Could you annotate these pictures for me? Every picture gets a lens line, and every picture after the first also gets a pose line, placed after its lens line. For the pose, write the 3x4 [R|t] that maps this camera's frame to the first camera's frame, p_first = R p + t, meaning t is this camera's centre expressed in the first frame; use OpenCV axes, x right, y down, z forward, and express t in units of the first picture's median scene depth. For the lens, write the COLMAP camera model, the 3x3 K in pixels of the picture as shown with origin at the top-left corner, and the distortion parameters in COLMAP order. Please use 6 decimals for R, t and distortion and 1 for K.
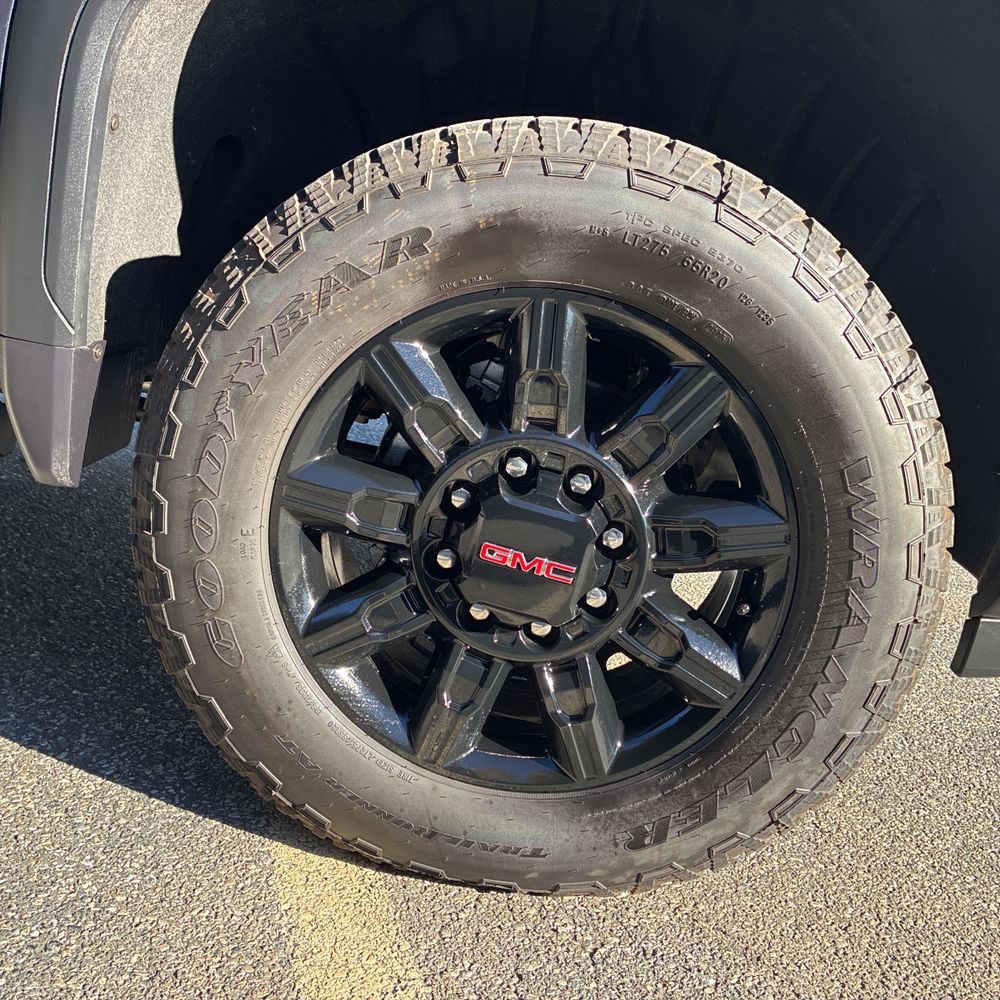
lens RADIAL K [[1017.9, 0, 504.2], [0, 1017.9, 499.8], [0, 0, 1]] dist [0.028567, 0.000000]
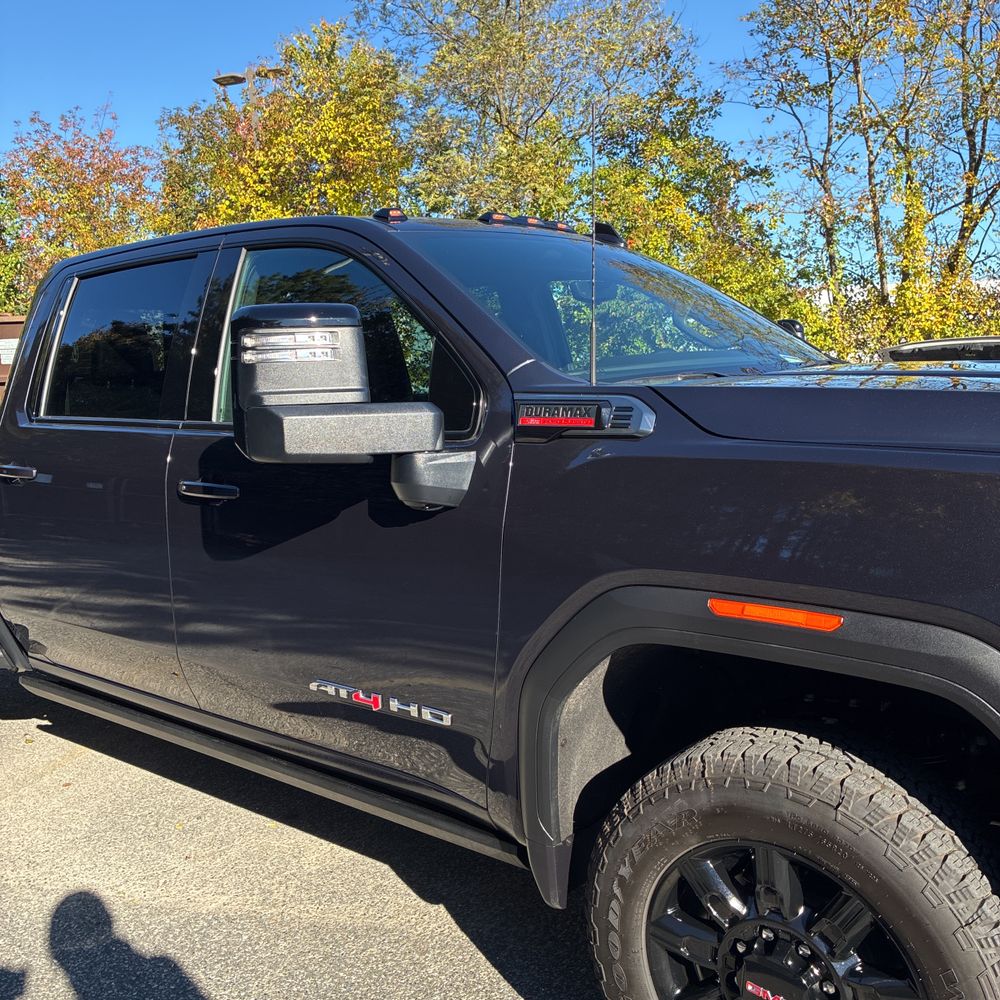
lens RADIAL K [[1017.9, 0, 495.0], [0, 1017.9, 500.5], [0, 0, 1]] dist [0.028567, 0.000000]
pose [[0.800384, -0.120022, -0.587350, 0.811594], [0.009810, 0.982245, -0.187348, -0.469050], [0.599407, 0.144188, 0.787351, -0.825721]]
